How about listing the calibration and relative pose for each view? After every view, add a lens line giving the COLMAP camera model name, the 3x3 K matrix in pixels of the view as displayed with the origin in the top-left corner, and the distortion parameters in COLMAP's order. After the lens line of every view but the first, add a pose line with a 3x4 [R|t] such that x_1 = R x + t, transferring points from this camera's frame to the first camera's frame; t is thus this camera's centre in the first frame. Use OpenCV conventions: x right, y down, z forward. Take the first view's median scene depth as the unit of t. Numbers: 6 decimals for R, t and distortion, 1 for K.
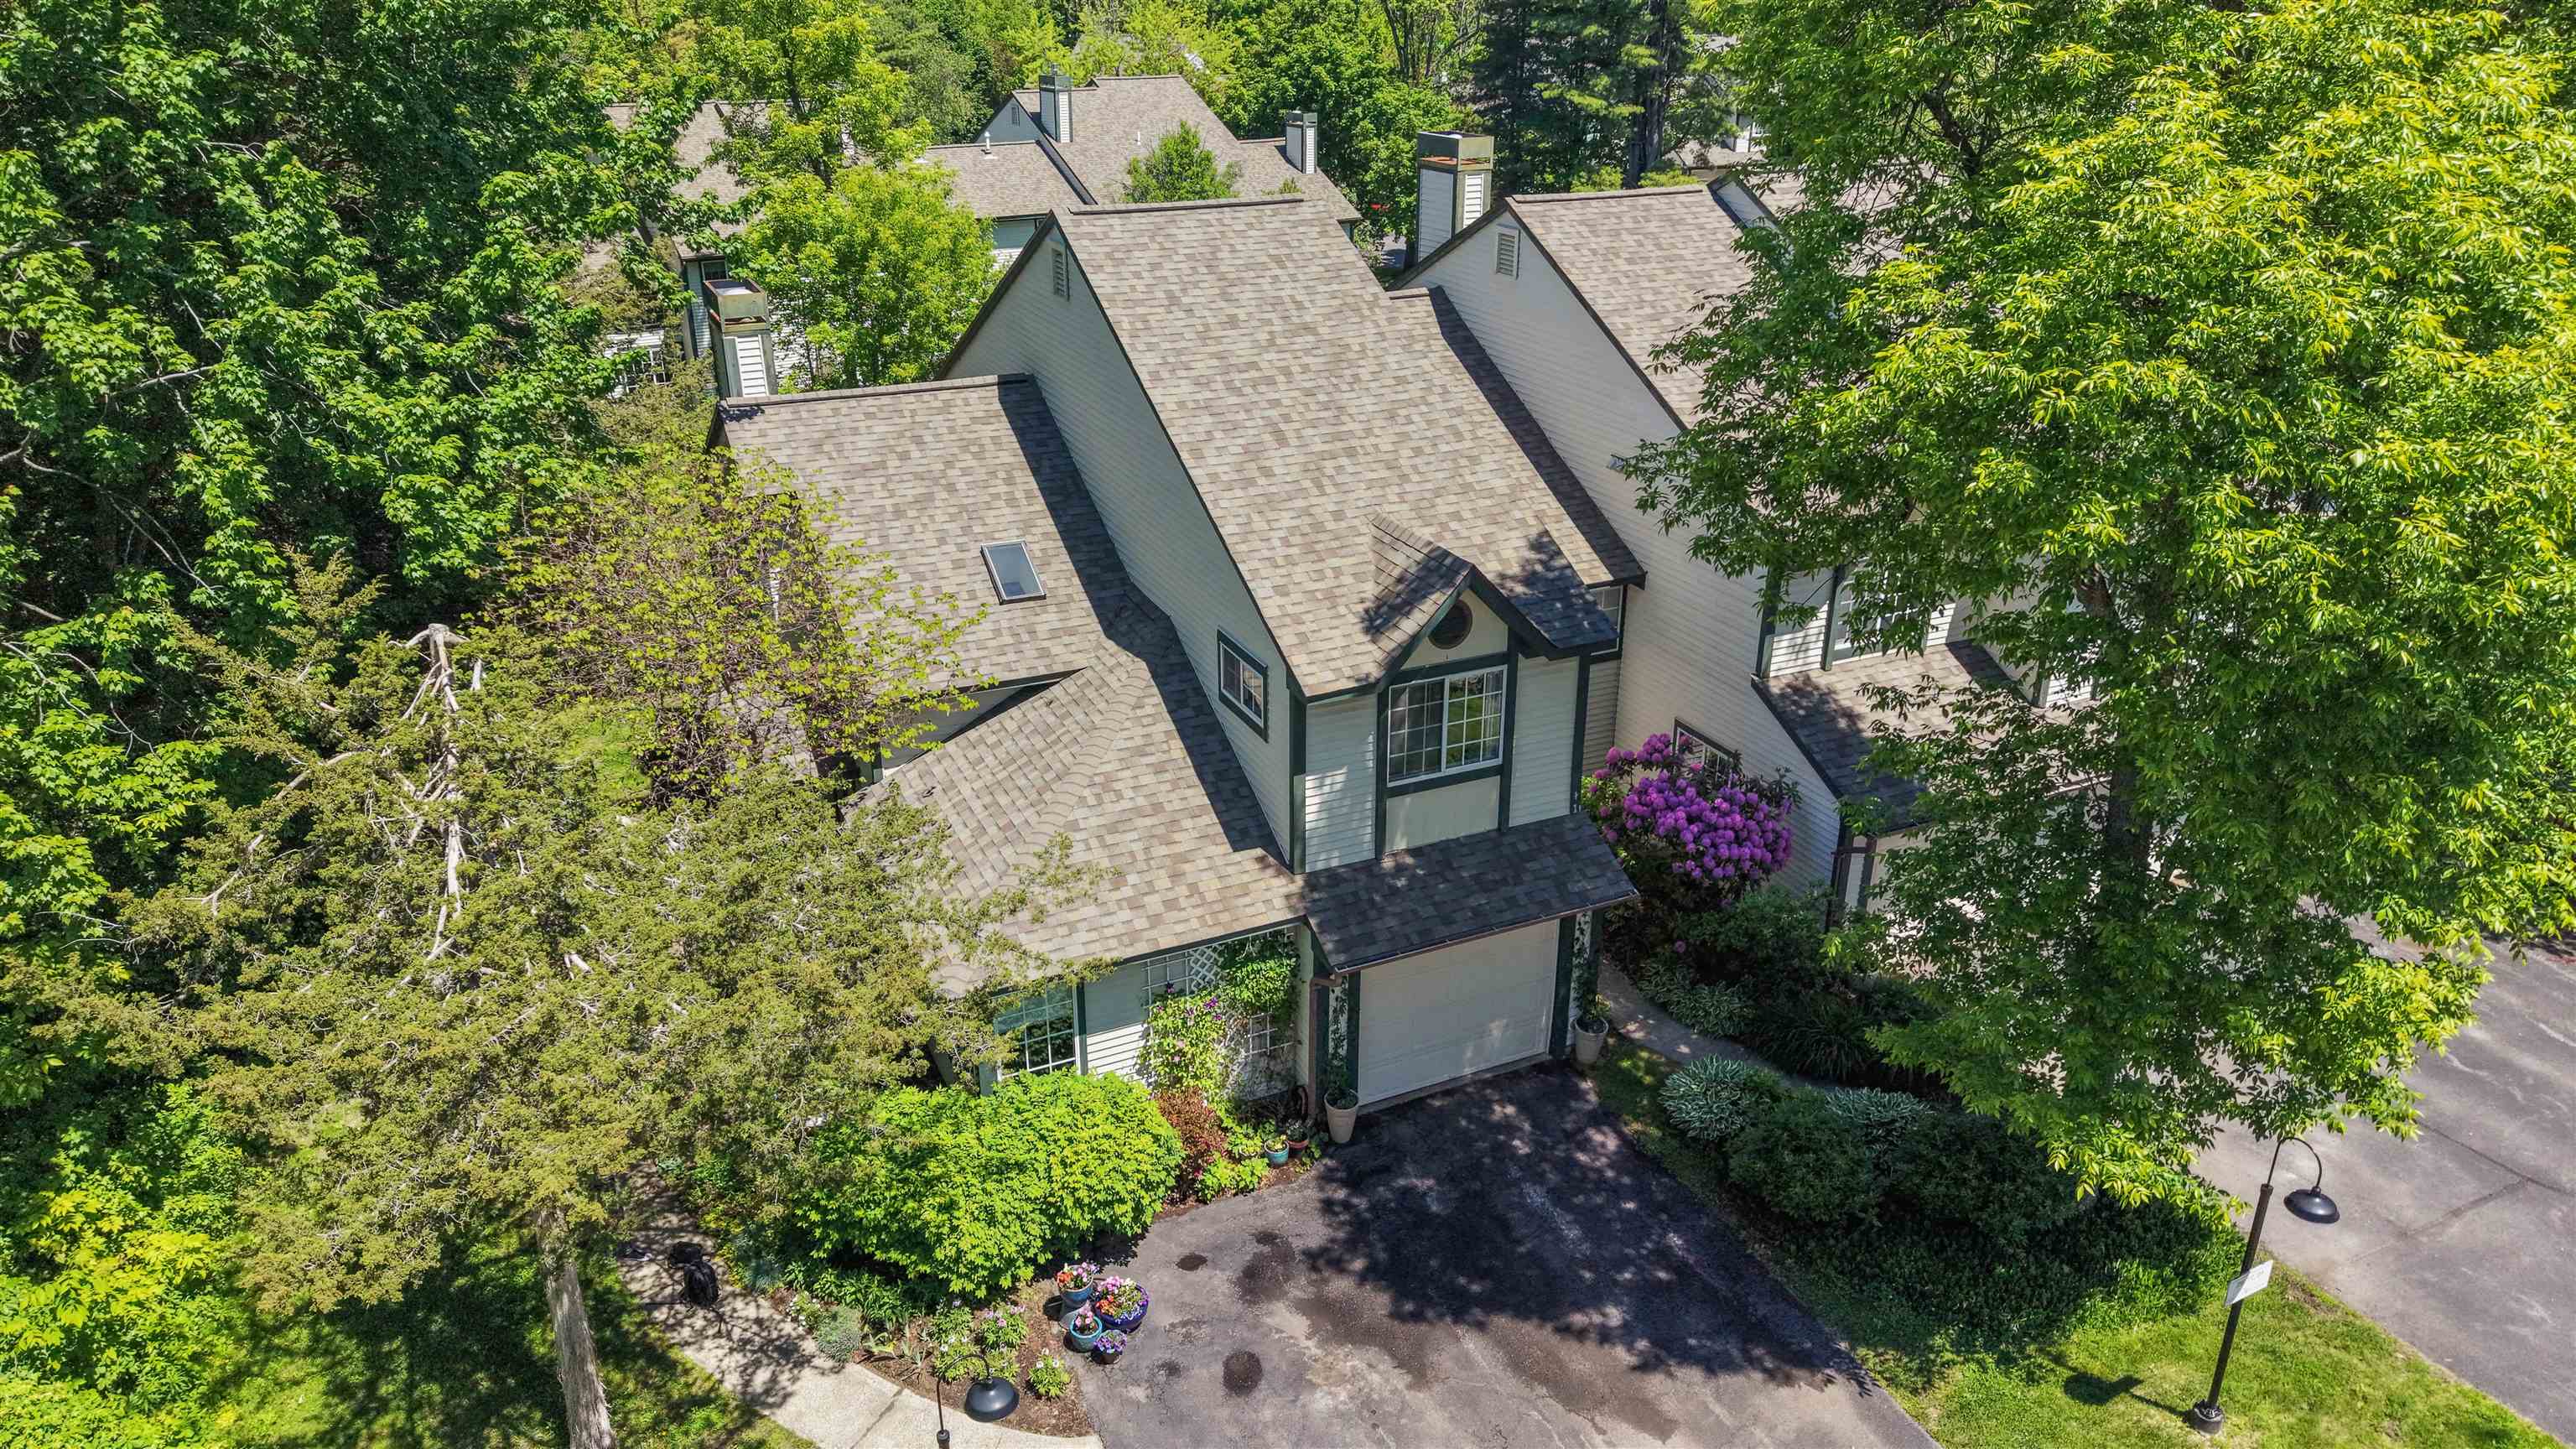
lens RADIAL K [[1783.7, 0, 1293.5], [0, 1783.7, 506.1], [0, 0, 1]] dist [0.026428, -0.004374]
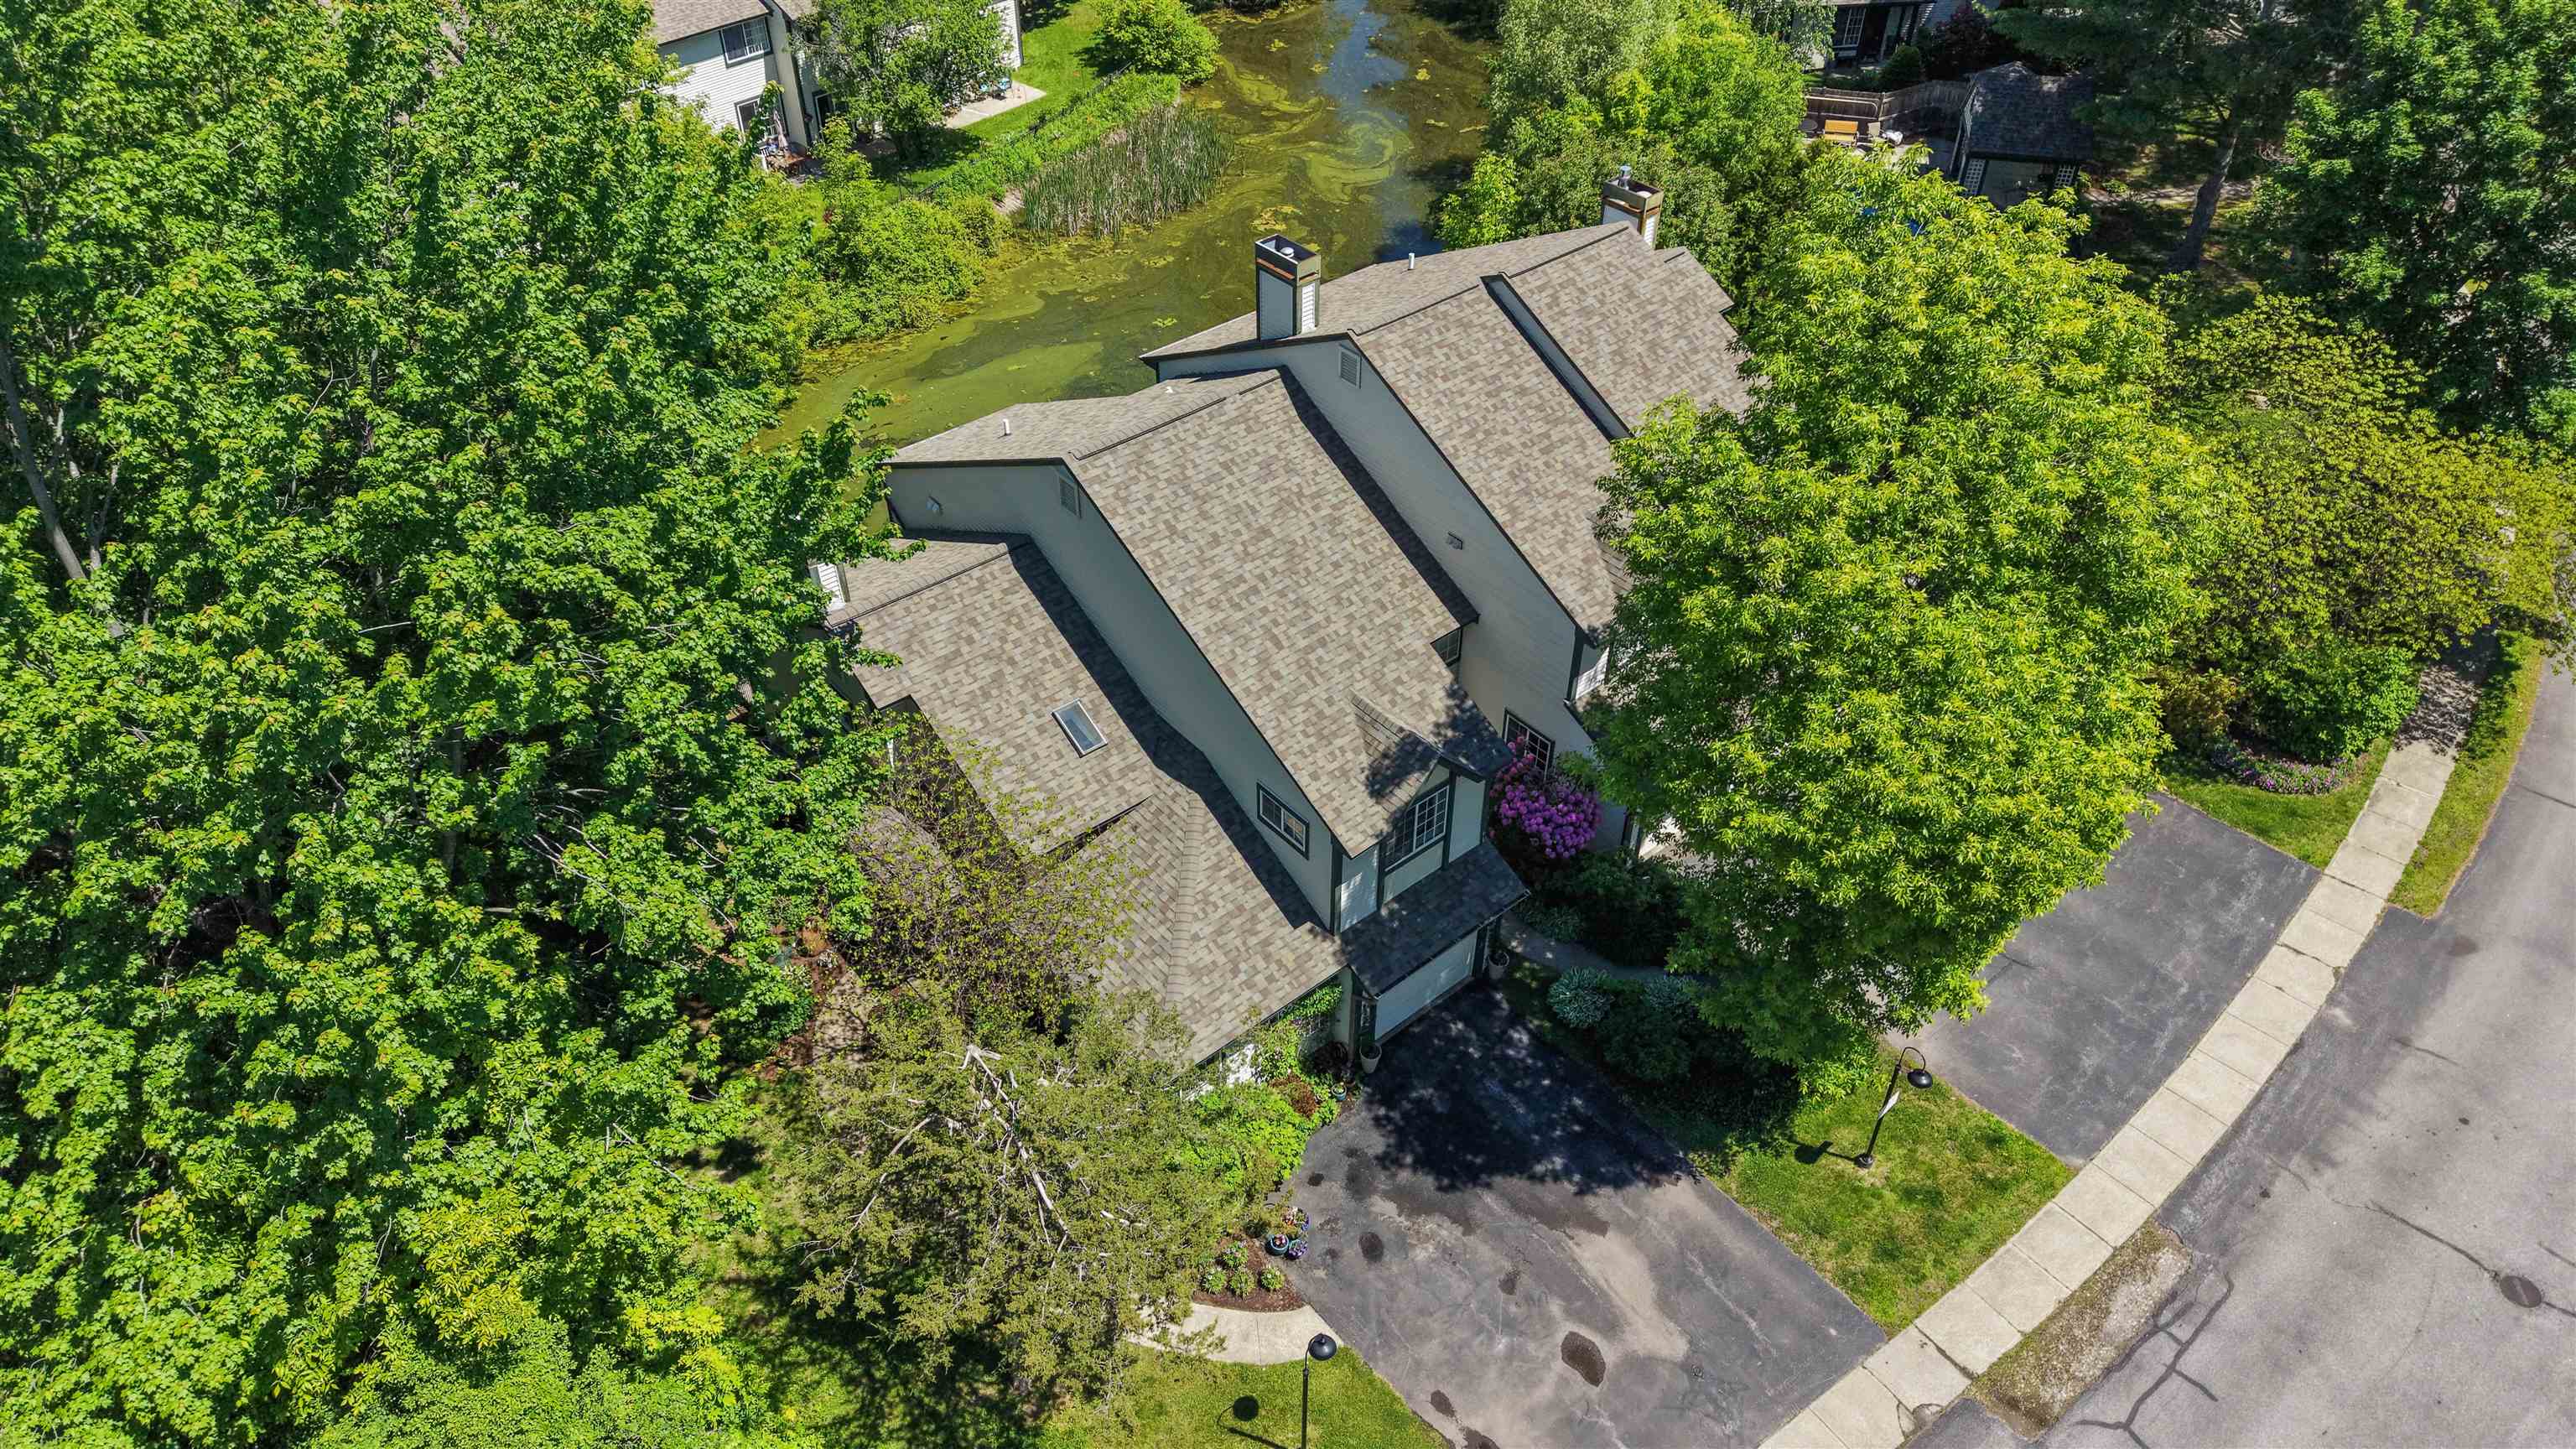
lens RADIAL K [[1783.7, 0, 1293.5], [0, 1783.7, 506.1], [0, 0, 1]] dist [0.026428, -0.004374]
pose [[0.969206, -0.140135, 0.202491, -0.301967], [0.084376, 0.961495, 0.261550, -0.579824], [-0.231347, -0.236411, 0.943710, -0.402063]]
